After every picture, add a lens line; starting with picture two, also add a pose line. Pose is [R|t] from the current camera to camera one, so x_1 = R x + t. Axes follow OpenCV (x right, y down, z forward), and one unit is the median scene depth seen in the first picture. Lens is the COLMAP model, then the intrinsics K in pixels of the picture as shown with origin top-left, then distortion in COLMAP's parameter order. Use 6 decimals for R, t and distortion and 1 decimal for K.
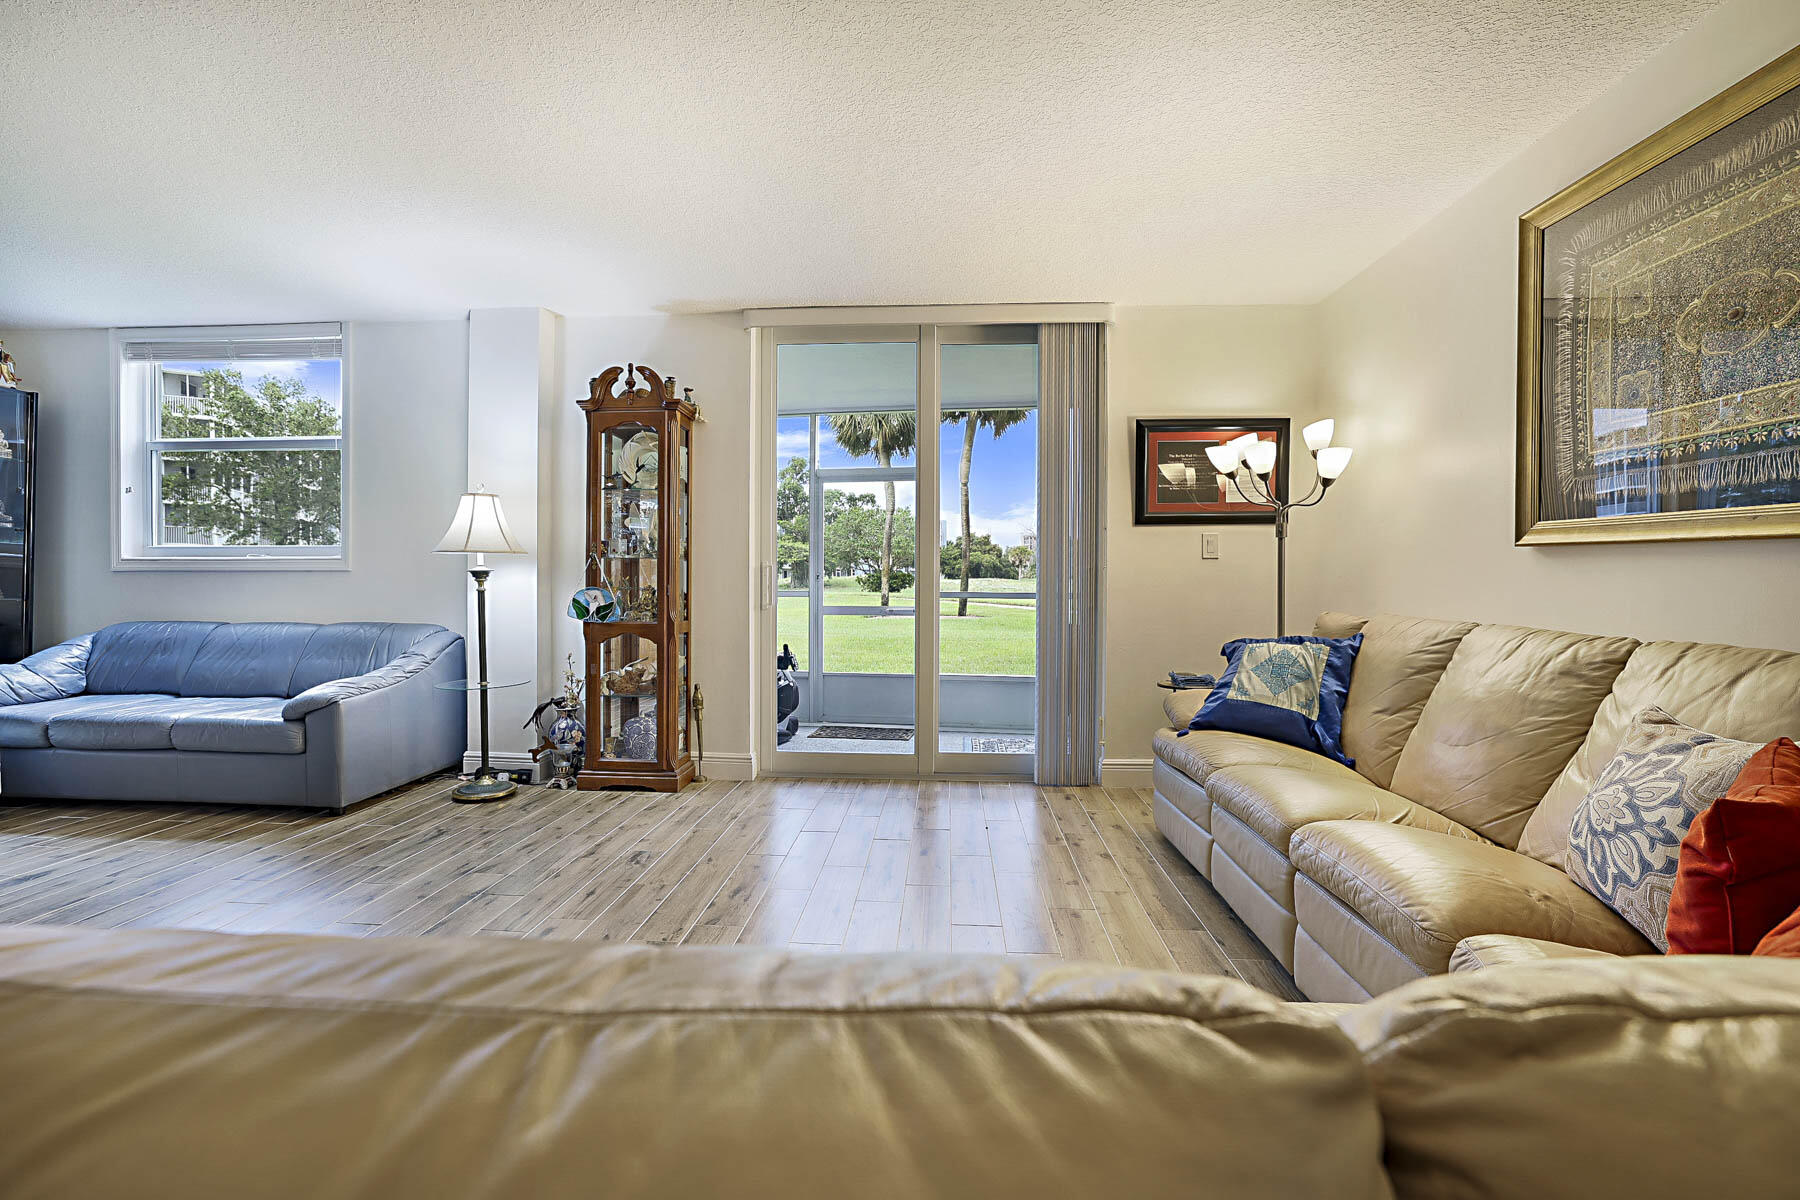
lens RADIAL K [[786.5, 0, 891.7], [0, 786.5, 592.3], [0, 0, 1]] dist [-0.040431, 0.016251]
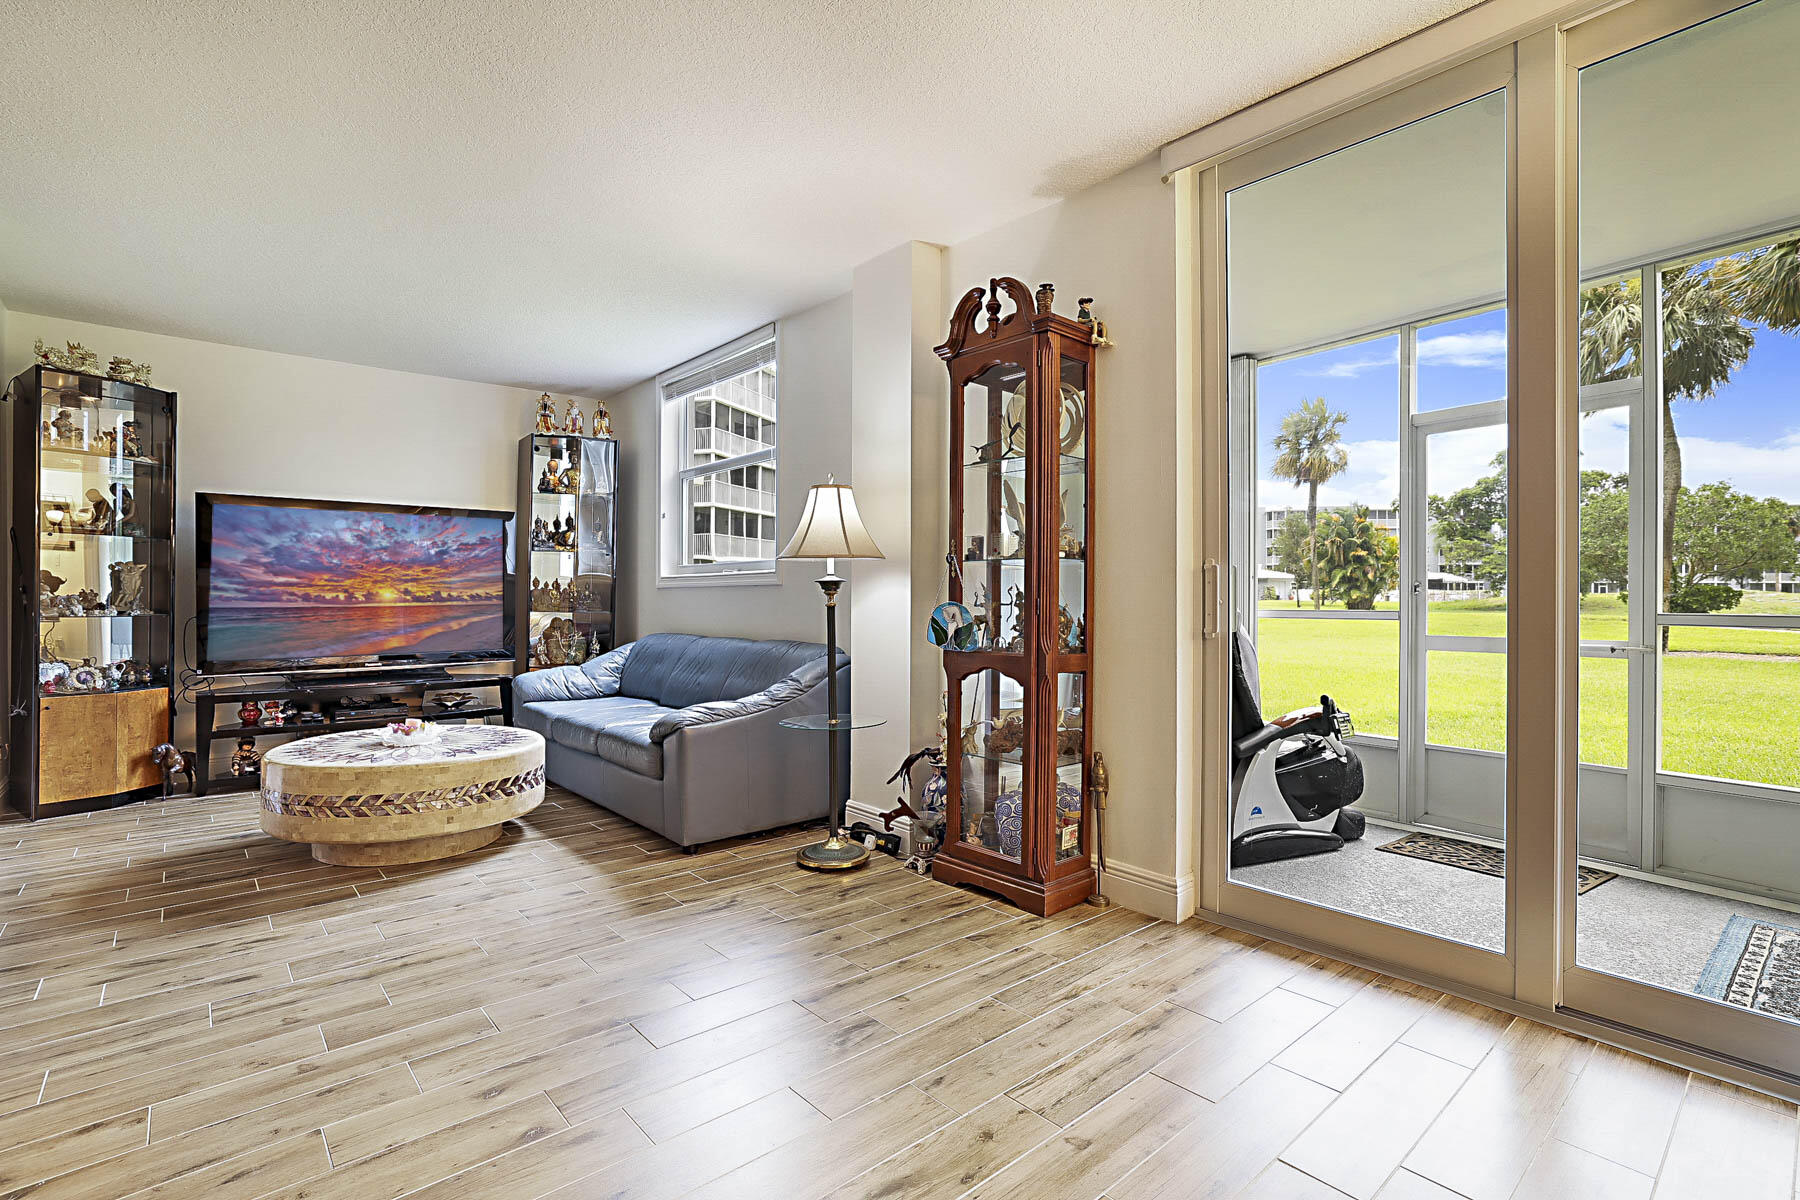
lens RADIAL K [[847.6, 0, 898.8], [0, 847.6, 598.3], [0, 0, 1]] dist [-0.031389, 0.012172]
pose [[0.709060, -0.003405, -0.705140, 0.134178], [-0.008495, 0.999875, -0.013369, 0.001392], [0.705097, 0.015470, 0.708942, 0.411939]]
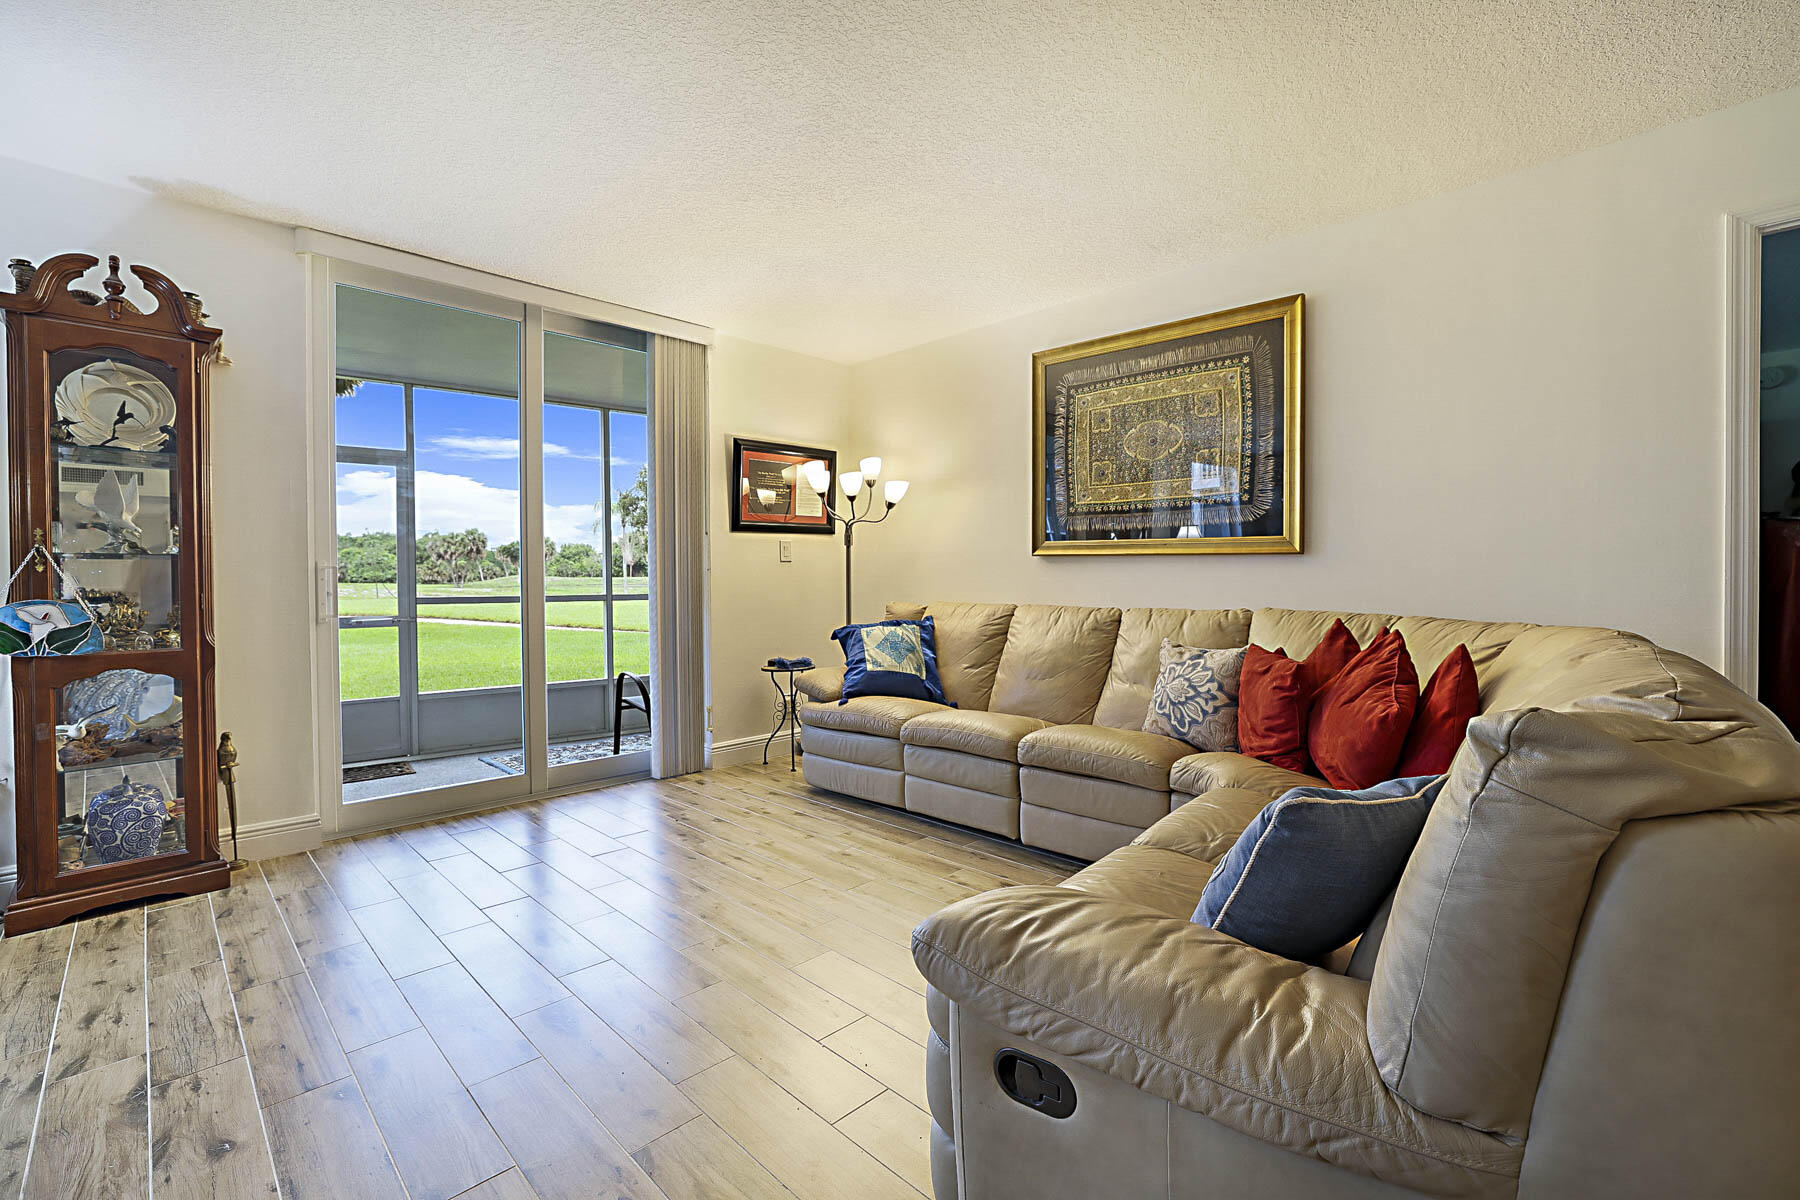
lens RADIAL K [[786.5, 0, 899.8], [0, 786.5, 591.1], [0, 0, 1]] dist [-0.040431, 0.016251]
pose [[0.650700, -0.019710, 0.759079, -0.399118], [0.023129, 0.999714, 0.006132, -0.001421], [-0.758983, 0.013566, 0.650970, 0.086281]]
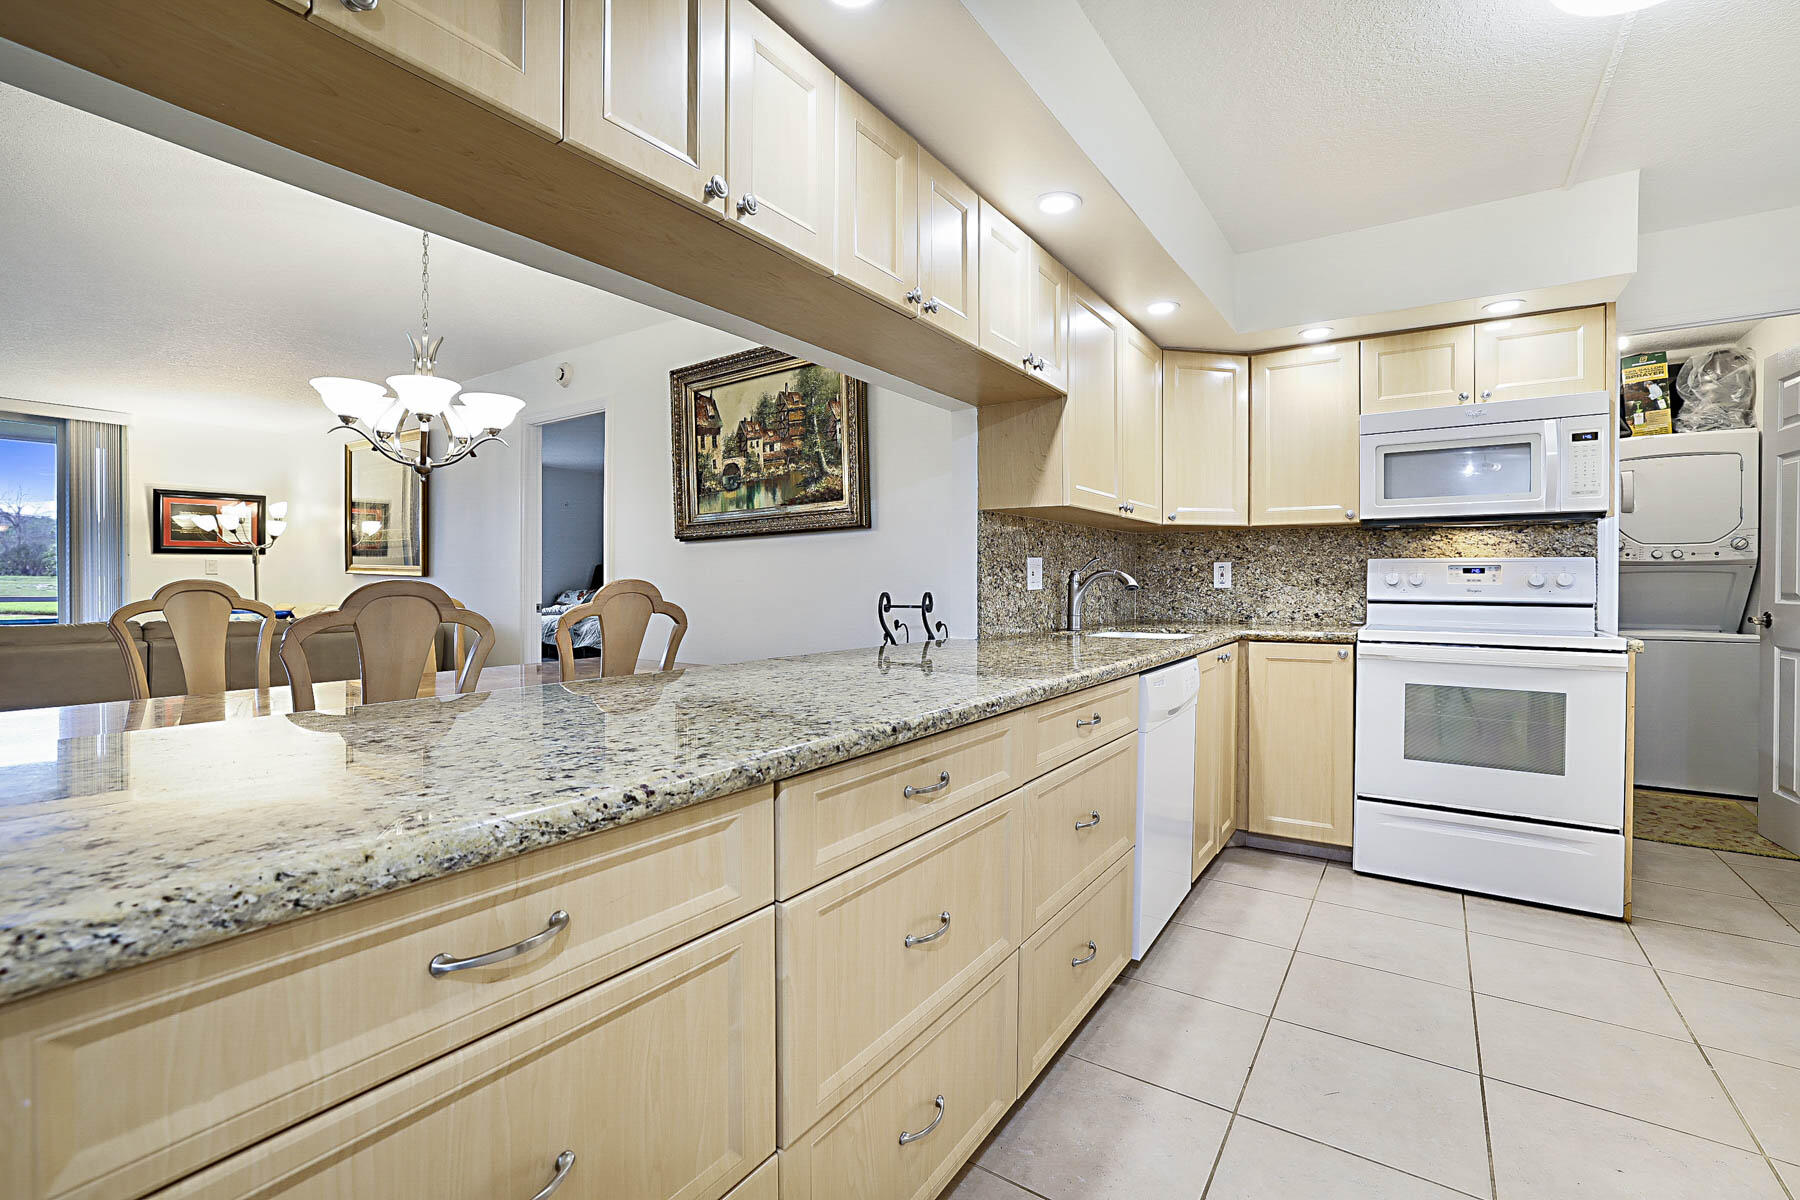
lens RADIAL K [[786.5, 0, 900.9], [0, 786.5, 587.8], [0, 0, 1]] dist [-0.040431, 0.016251]
pose [[0.507931, -0.015576, 0.861257, -0.285781], [0.014974, 0.999845, 0.009251, -0.004874], [-0.861268, 0.008198, 0.508085, -1.185609]]
